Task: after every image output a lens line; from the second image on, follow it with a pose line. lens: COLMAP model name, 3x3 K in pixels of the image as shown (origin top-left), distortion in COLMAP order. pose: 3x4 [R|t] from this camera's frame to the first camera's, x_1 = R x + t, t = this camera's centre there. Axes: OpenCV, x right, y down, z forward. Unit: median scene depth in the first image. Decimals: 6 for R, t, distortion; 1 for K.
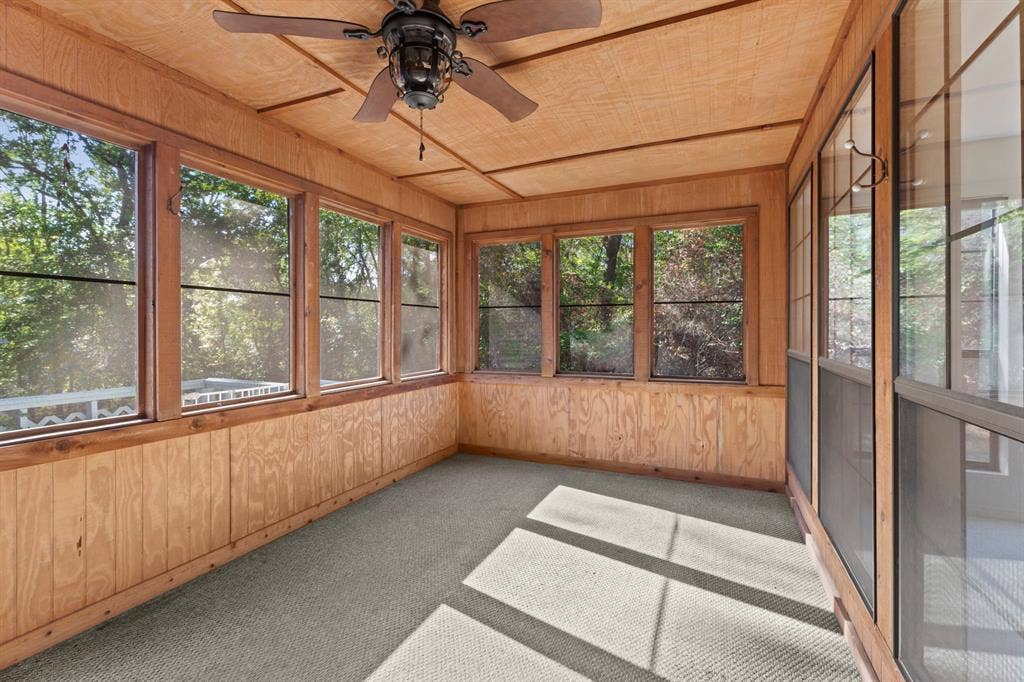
lens RADIAL K [[453.1, 0, 510.2], [0, 453.1, 330.0], [0, 0, 1]] dist [0.003191, 0.000165]
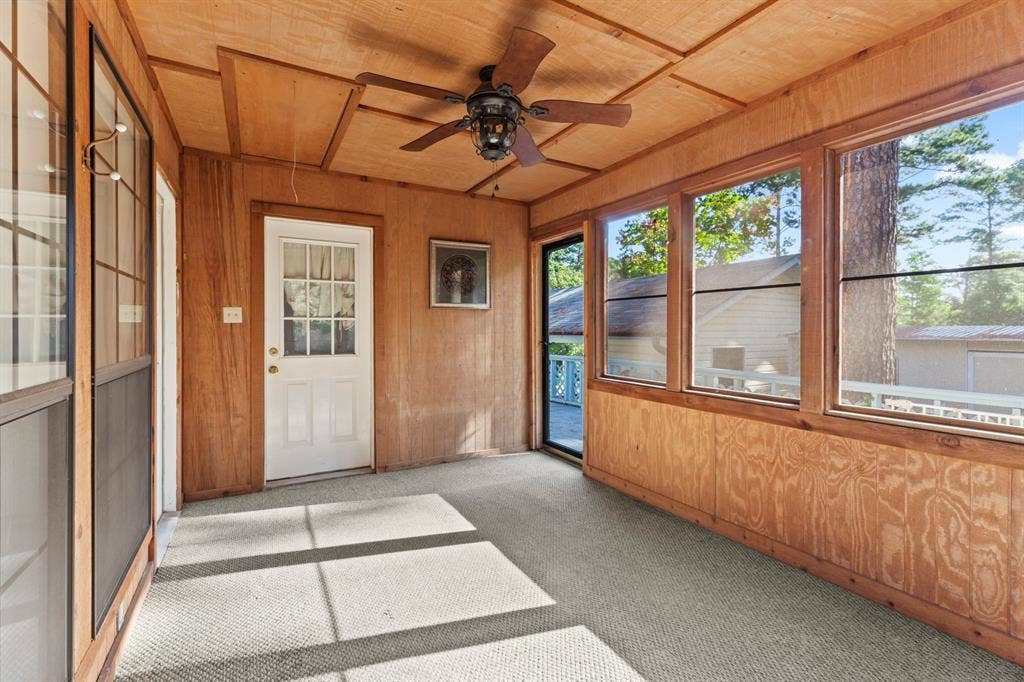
lens RADIAL K [[453.1, 0, 510.2], [0, 453.1, 330.0], [0, 0, 1]] dist [0.003191, 0.000165]
pose [[-0.587019, 0.002431, -0.809569, 0.622365], [-0.000413, 0.999994, 0.003303, 0.005158], [0.809573, 0.002274, -0.587015, 1.319574]]
